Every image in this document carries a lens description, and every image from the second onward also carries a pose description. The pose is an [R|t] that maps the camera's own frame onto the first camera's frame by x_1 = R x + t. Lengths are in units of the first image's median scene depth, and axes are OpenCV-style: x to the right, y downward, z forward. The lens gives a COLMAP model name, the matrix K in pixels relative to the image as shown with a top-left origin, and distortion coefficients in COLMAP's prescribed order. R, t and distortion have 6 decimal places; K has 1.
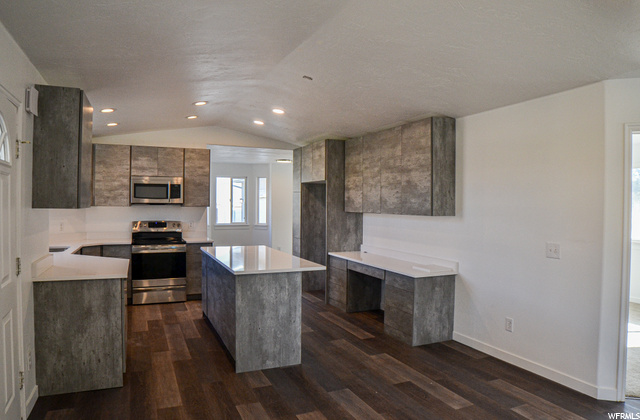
lens RADIAL K [[425.0, 0, 316.7], [0, 425.0, 209.7], [0, 0, 1]] dist [-0.099307, 0.015553]
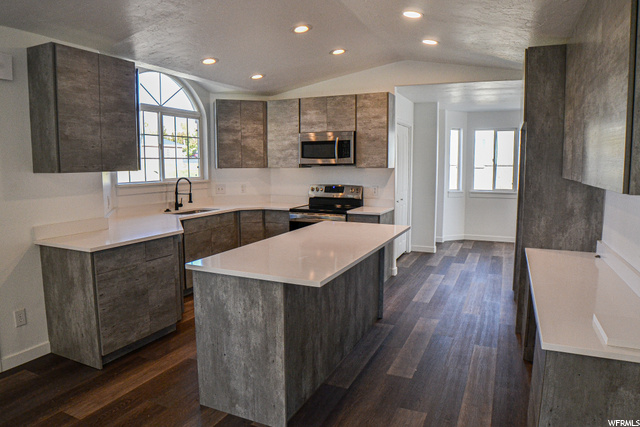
lens RADIAL K [[425.0, 0, 321.8], [0, 425.0, 217.2], [0, 0, 1]] dist [-0.099307, 0.015553]
pose [[0.656407, 0.083418, -0.749781, 0.274654], [-0.001085, 0.993971, 0.109636, -0.002603], [0.754406, -0.071152, 0.652540, 0.440127]]
